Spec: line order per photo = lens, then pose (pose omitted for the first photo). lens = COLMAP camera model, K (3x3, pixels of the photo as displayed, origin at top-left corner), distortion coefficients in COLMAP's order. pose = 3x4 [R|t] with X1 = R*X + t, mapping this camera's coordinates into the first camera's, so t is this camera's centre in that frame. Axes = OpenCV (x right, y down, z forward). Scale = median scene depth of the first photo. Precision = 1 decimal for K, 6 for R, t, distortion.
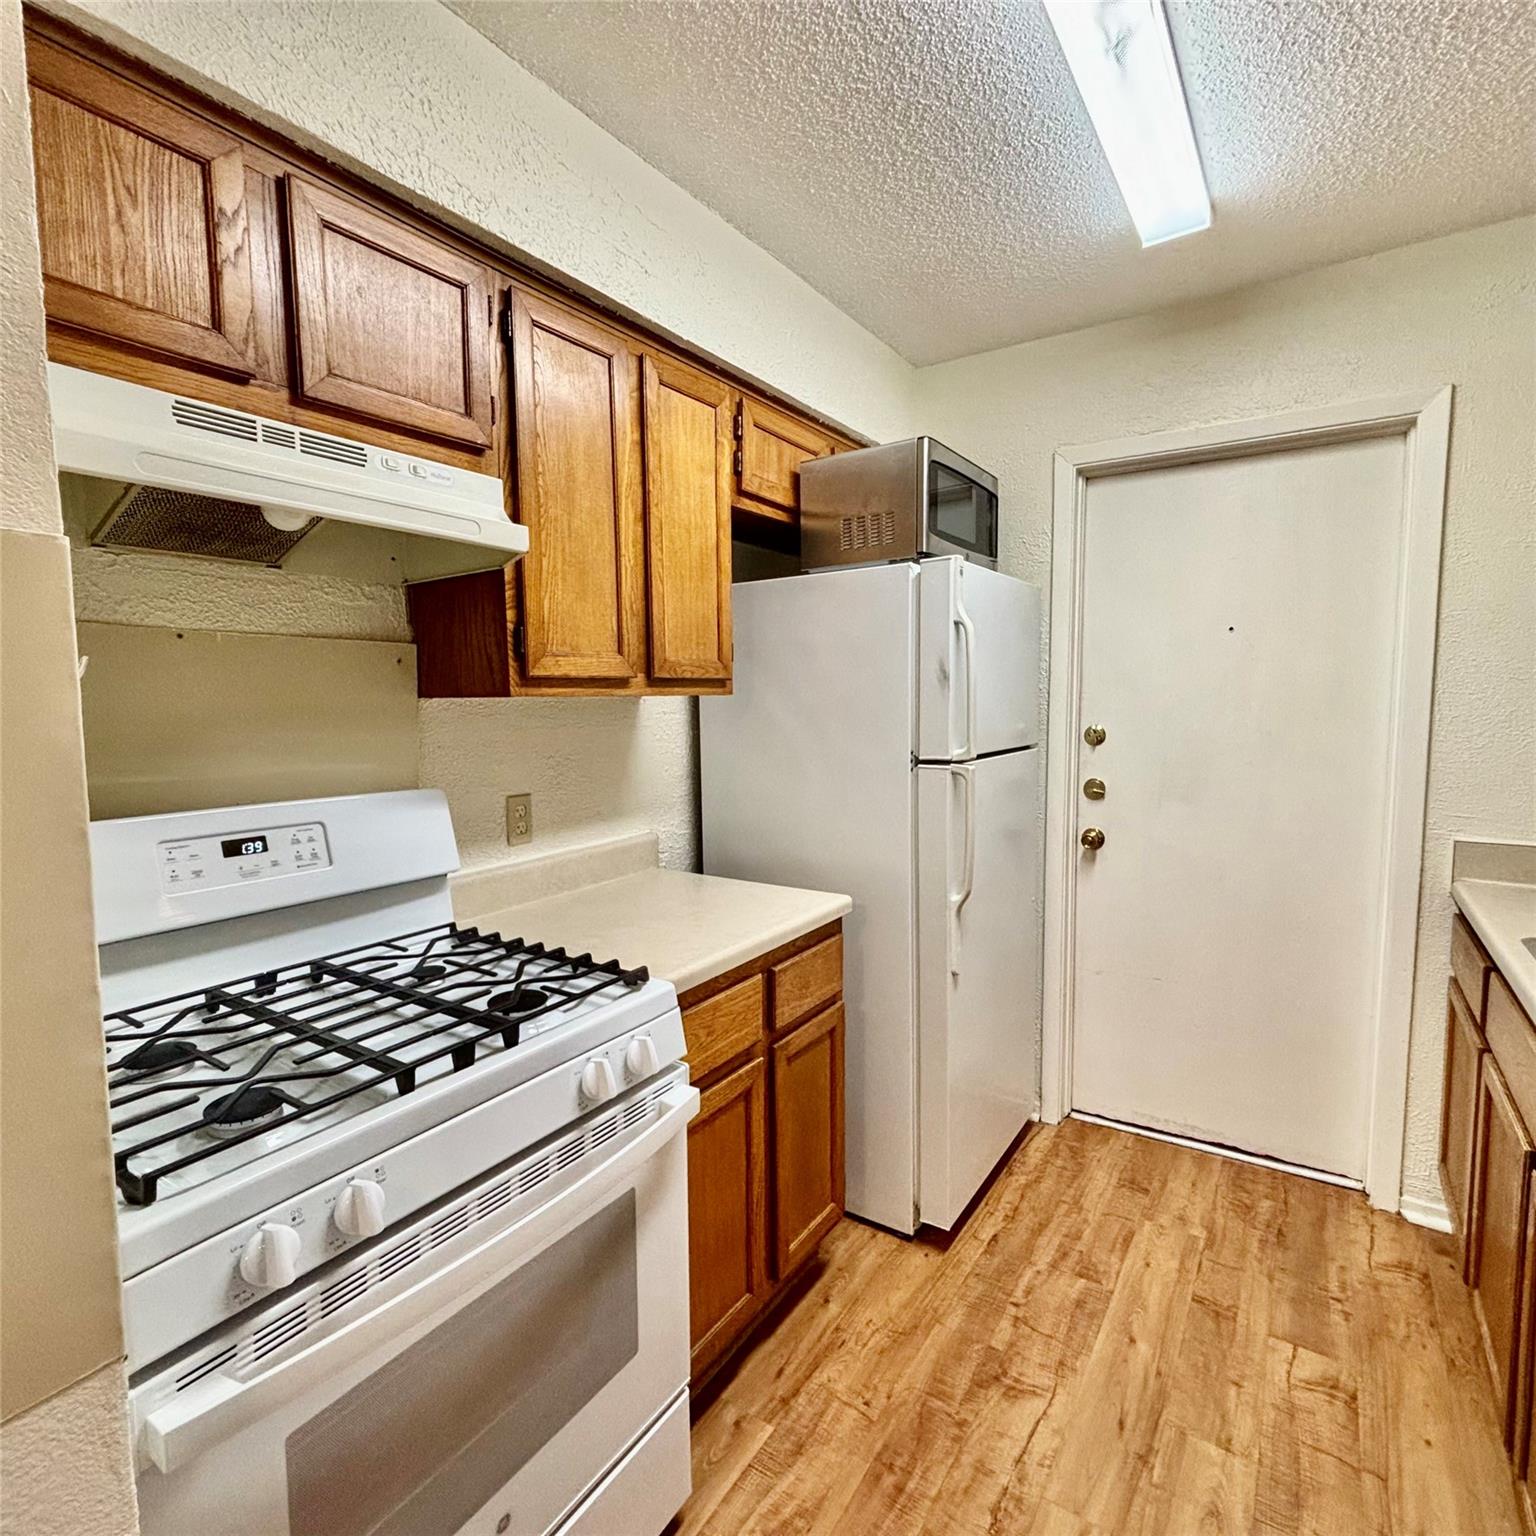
lens RADIAL K [[823.0, 0, 768.0], [0, 823.0, 768.0], [0, 0, 1]] dist [-0.012865, 0.009619]
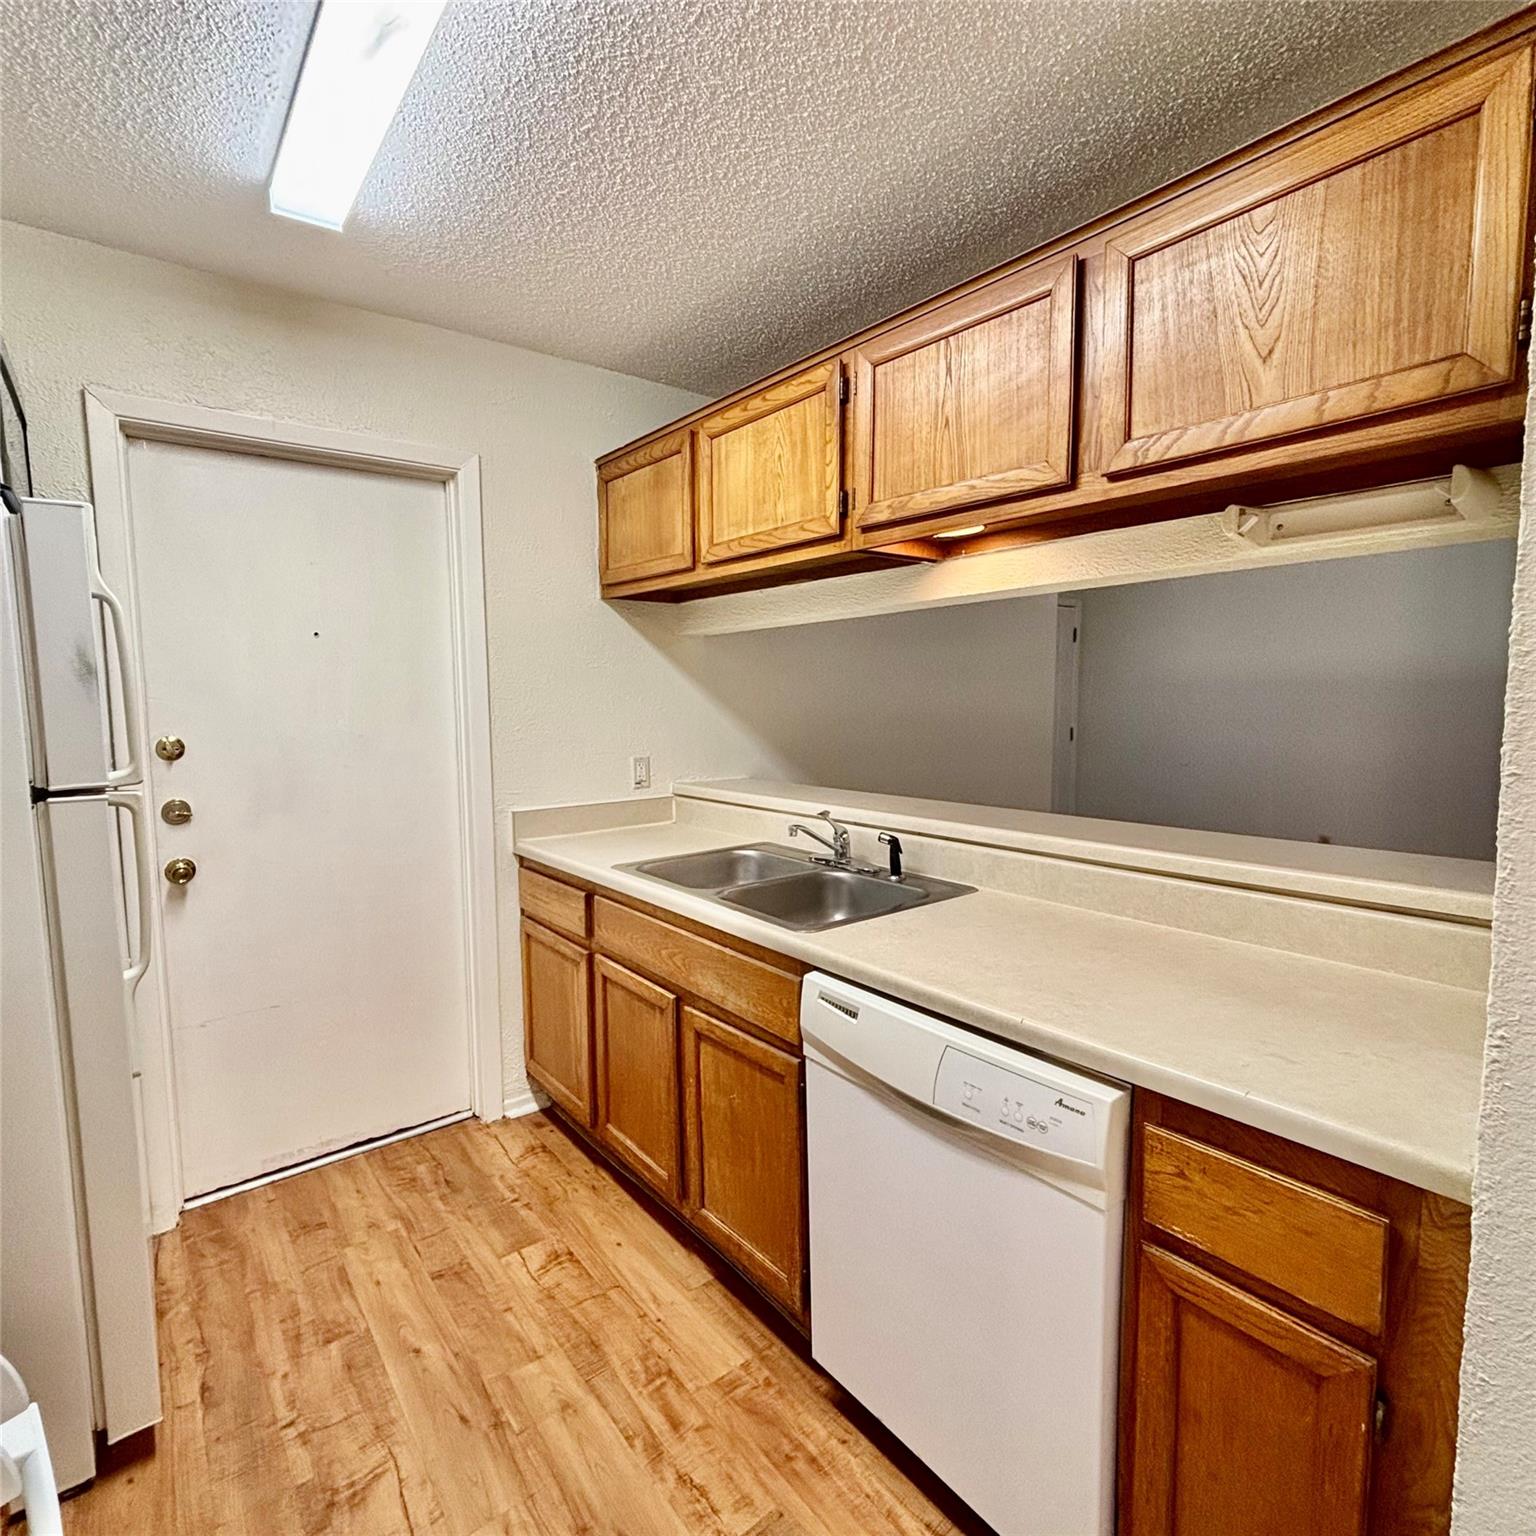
lens RADIAL K [[823.0, 0, 768.0], [0, 823.0, 768.0], [0, 0, 1]] dist [-0.012865, 0.009619]
pose [[0.312963, -0.075733, 0.946741, -0.263264], [0.087232, 0.994895, 0.050749, -0.011754], [-0.945751, 0.066704, 0.317971, 0.206781]]
